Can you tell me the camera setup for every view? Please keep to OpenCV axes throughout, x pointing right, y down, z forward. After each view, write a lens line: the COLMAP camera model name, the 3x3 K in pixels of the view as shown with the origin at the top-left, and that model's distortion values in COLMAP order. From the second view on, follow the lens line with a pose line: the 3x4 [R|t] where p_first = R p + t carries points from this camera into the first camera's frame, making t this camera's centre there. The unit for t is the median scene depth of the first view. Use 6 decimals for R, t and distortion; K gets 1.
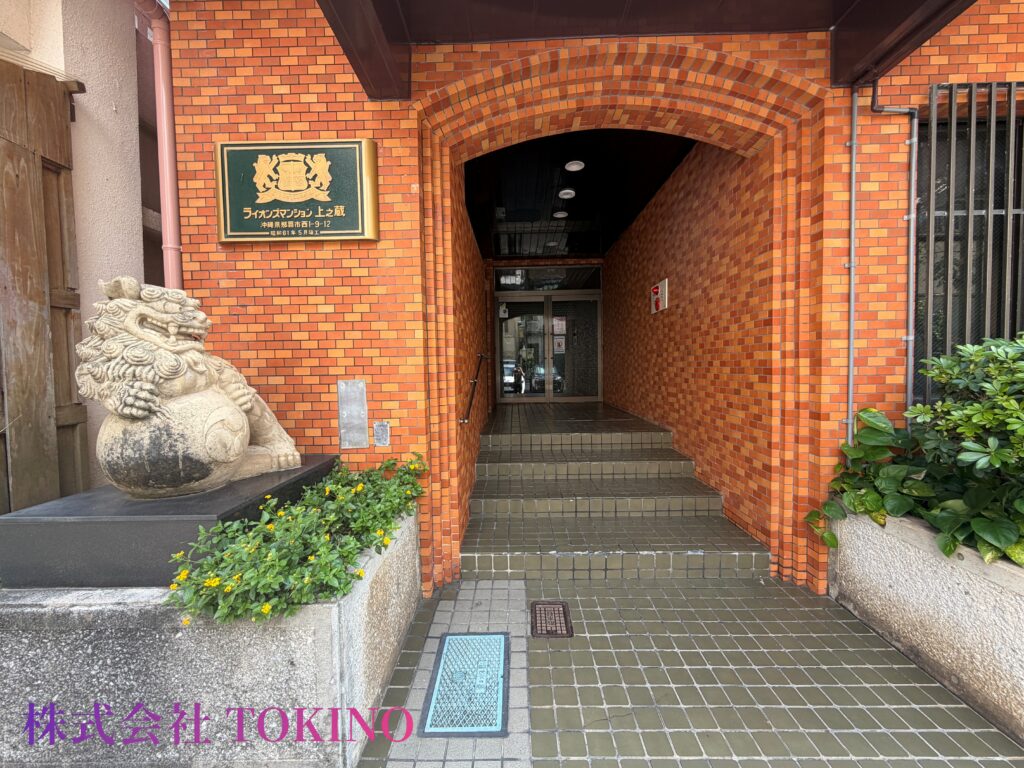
lens RADIAL K [[409.7, 0, 512.1], [0, 409.7, 382.1], [0, 0, 1]] dist [0.001031, 0.000154]
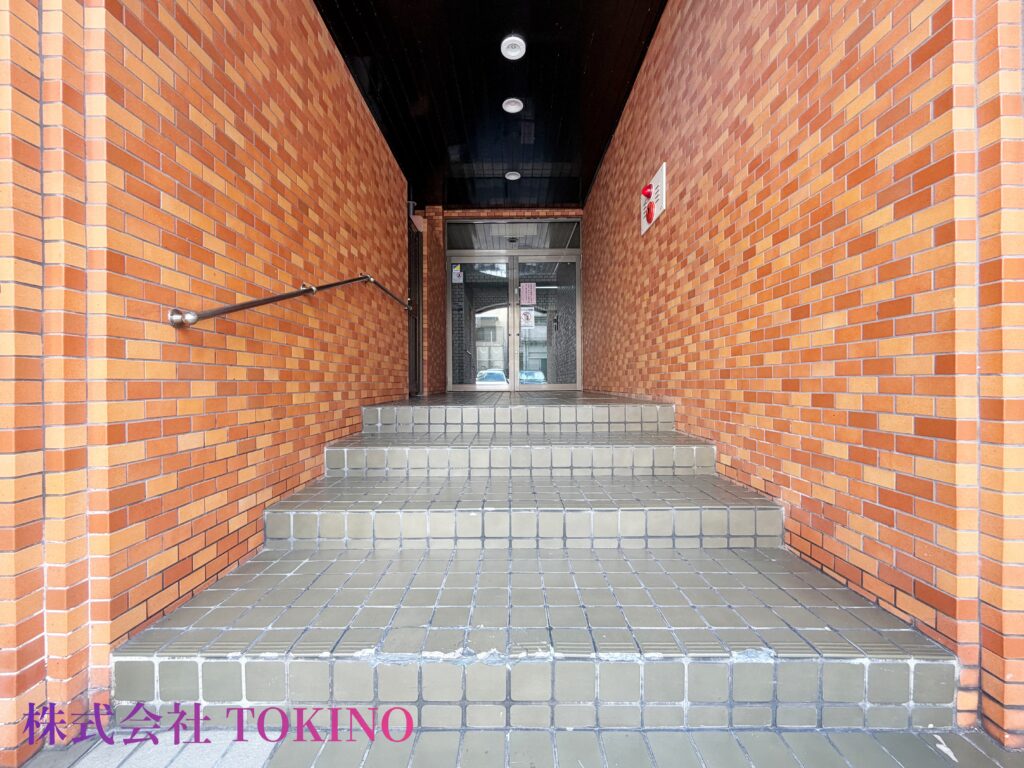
lens RADIAL K [[409.7, 0, 510.7], [0, 409.7, 382.8], [0, 0, 1]] dist [0.001031, 0.000154]
pose [[0.999930, 0.009297, 0.007288, 0.229703], [-0.009005, 0.999196, -0.039056, 0.189714], [-0.007645, 0.038988, 0.999210, 0.634000]]
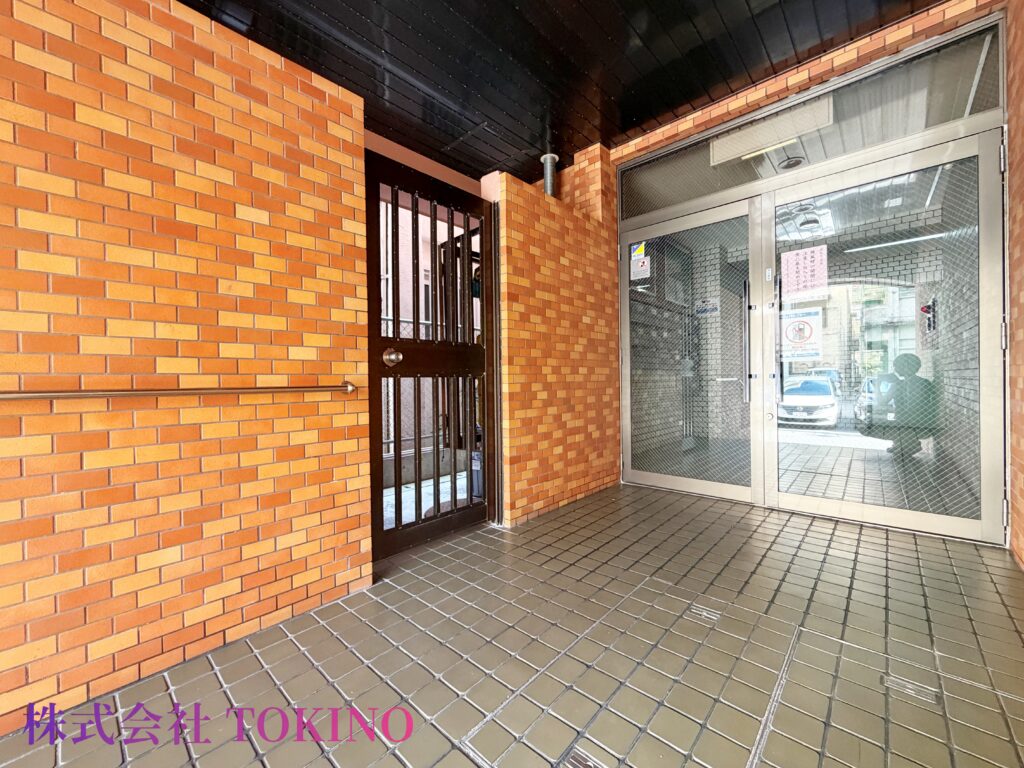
lens RADIAL K [[409.7, 0, 508.5], [0, 409.7, 383.7], [0, 0, 1]] dist [0.001031, 0.000154]
pose [[0.738420, 0.004296, -0.674327, 0.478827], [-0.014727, 0.999844, -0.009757, -0.123358], [0.674180, 0.017136, 0.738368, 1.747225]]
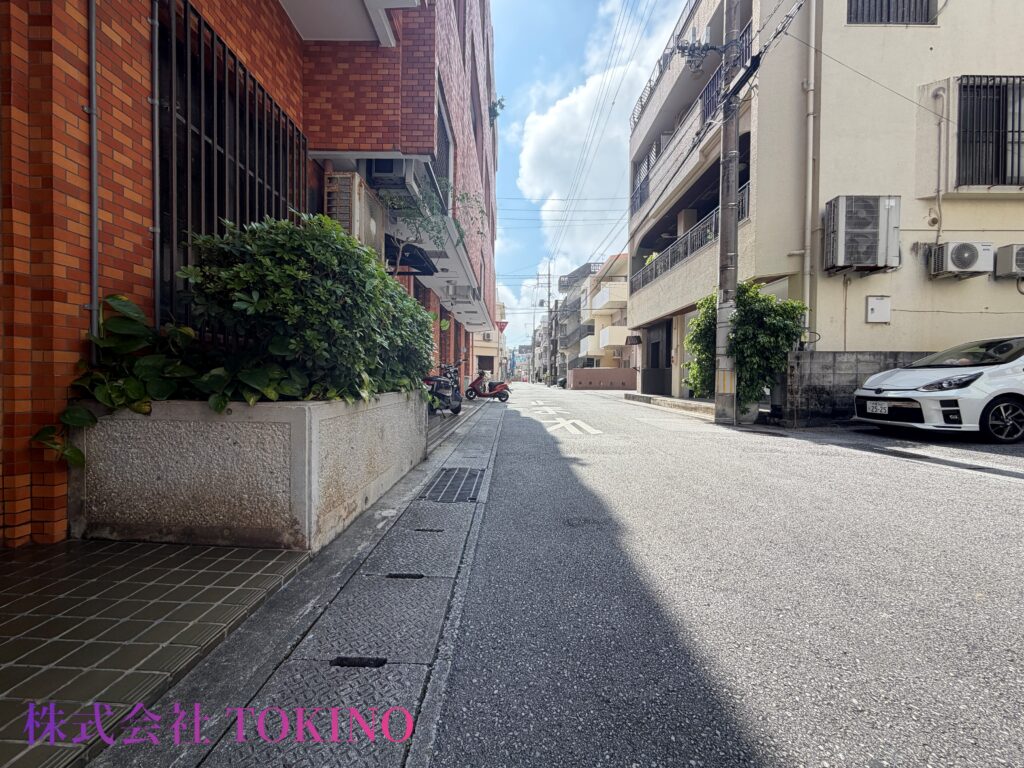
lens RADIAL K [[409.7, 0, 509.2], [0, 409.7, 380.4], [0, 0, 1]] dist [0.001031, 0.000154]
pose [[-0.005291, 0.006076, 0.999968, 0.018179], [0.031778, 0.999478, -0.005905, 0.236613], [-0.999481, 0.031746, -0.005481, 0.177030]]
